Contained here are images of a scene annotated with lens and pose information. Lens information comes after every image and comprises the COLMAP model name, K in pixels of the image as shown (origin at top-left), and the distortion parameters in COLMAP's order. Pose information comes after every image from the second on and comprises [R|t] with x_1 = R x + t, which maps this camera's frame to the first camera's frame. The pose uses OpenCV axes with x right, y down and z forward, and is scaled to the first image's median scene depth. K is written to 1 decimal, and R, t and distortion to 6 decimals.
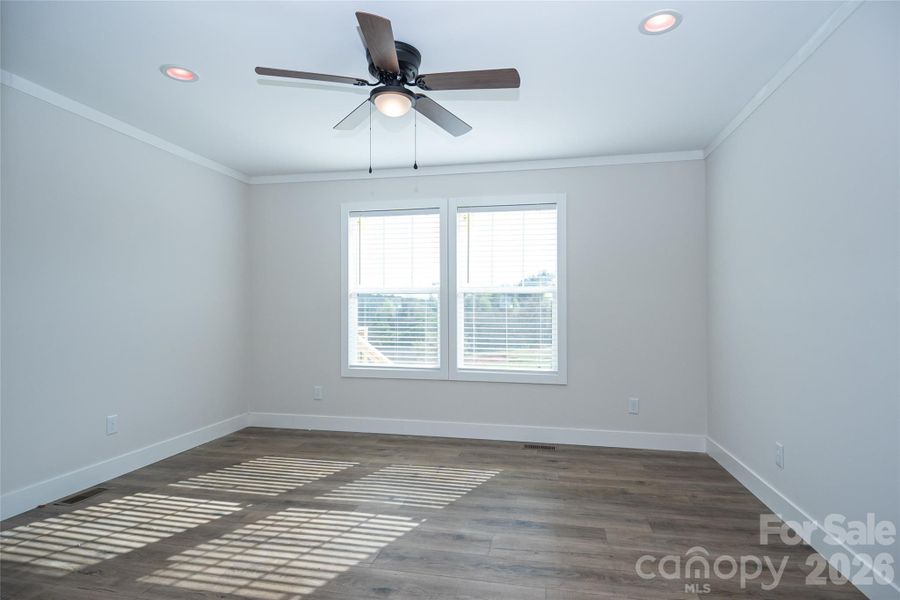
lens RADIAL K [[468.2, 0, 445.1], [0, 468.2, 300.6], [0, 0, 1]] dist [-0.000030, -0.009238]
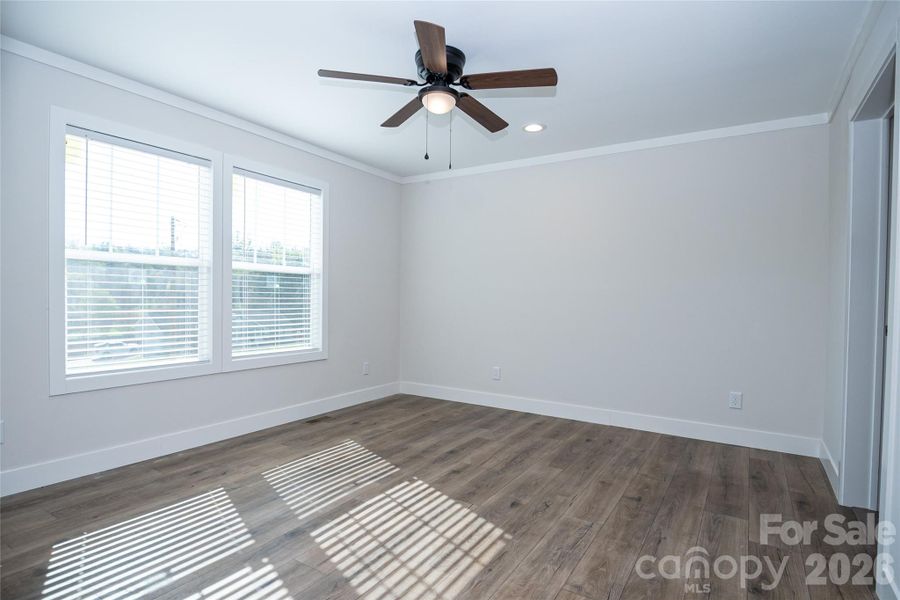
lens RADIAL K [[468.2, 0, 465.4], [0, 468.2, 302.4], [0, 0, 1]] dist [-0.000030, -0.009238]
pose [[0.345459, -0.010477, 0.938375, -0.993246], [-0.027581, 0.999392, 0.021312, 0.023948], [-0.938028, -0.033244, 0.344960, 0.493371]]
